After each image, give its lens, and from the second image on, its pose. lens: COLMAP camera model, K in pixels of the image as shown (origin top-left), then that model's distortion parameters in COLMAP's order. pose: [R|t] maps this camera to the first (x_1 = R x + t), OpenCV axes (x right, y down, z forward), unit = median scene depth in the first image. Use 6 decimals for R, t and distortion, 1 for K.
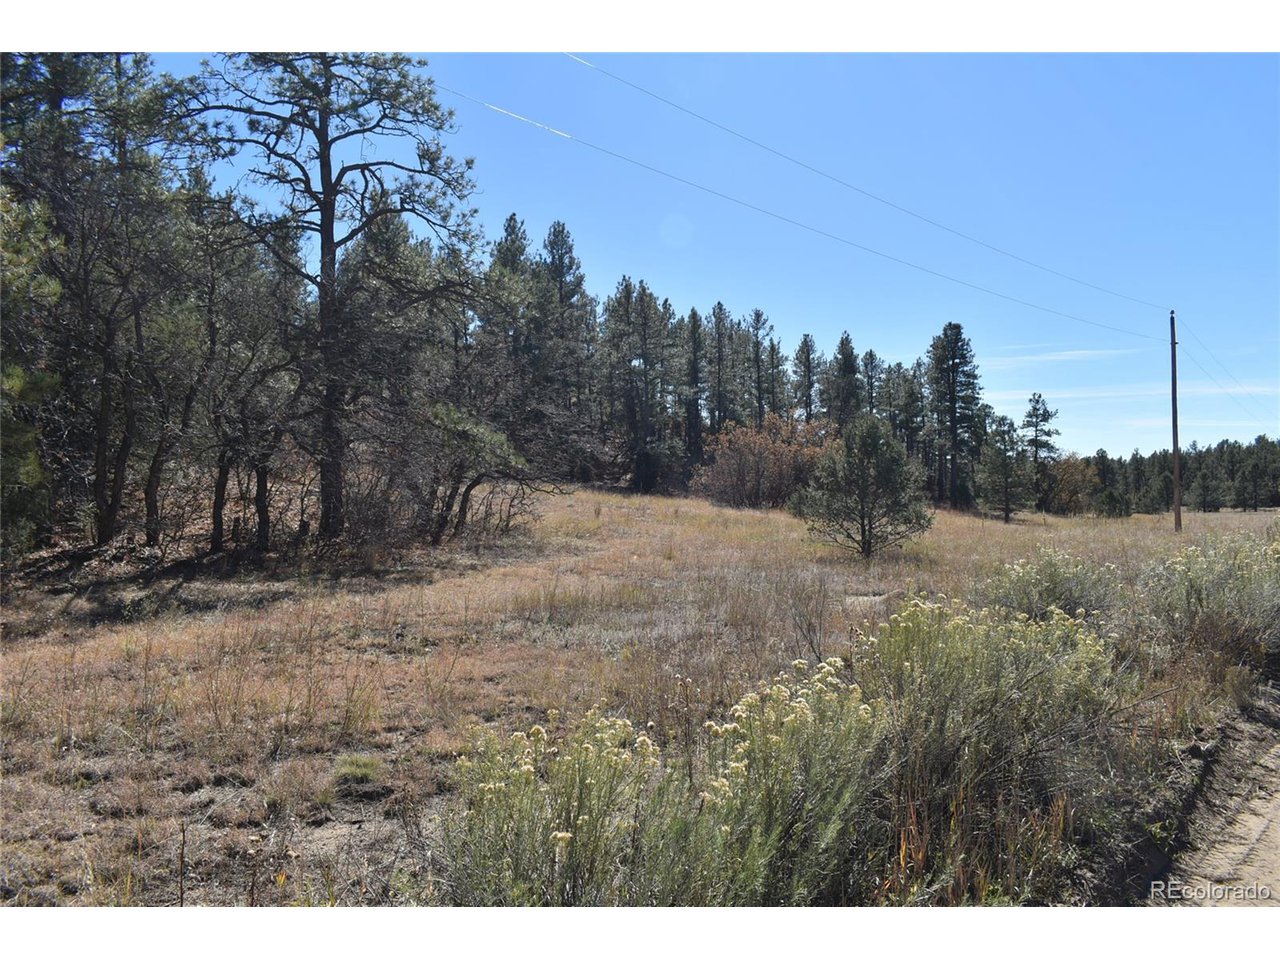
lens RADIAL K [[1001.8, 0, 646.3], [0, 1001.8, 475.6], [0, 0, 1]] dist [-0.005095, 0.003452]
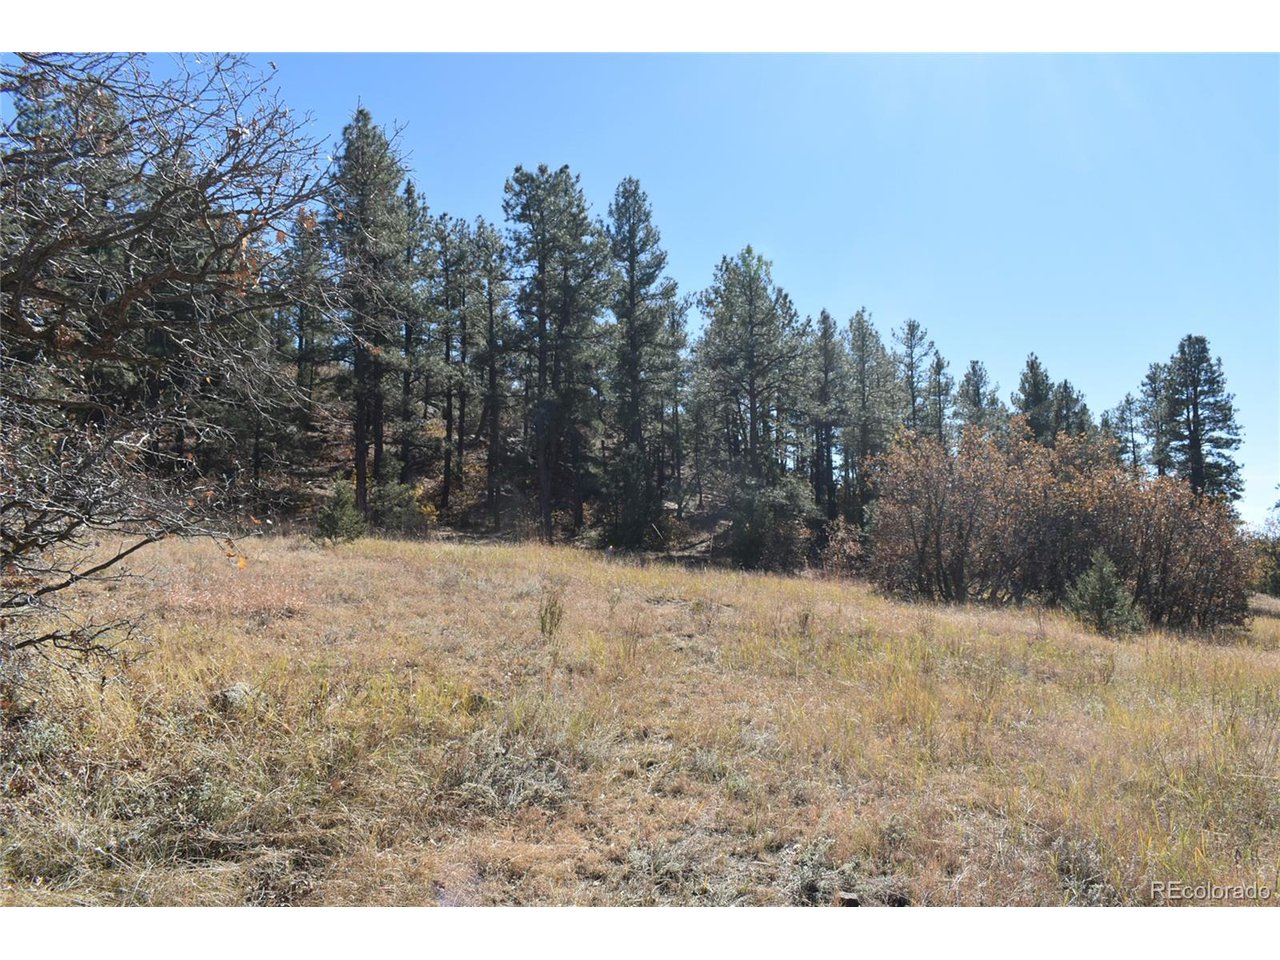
lens RADIAL K [[1001.8, 0, 646.3], [0, 1001.8, 475.6], [0, 0, 1]] dist [-0.005095, 0.003452]
pose [[0.992714, 0.004336, -0.120416, 0.007081], [-0.013564, 0.997021, -0.075923, 0.005570], [0.119728, 0.077003, 0.989816, 0.264411]]
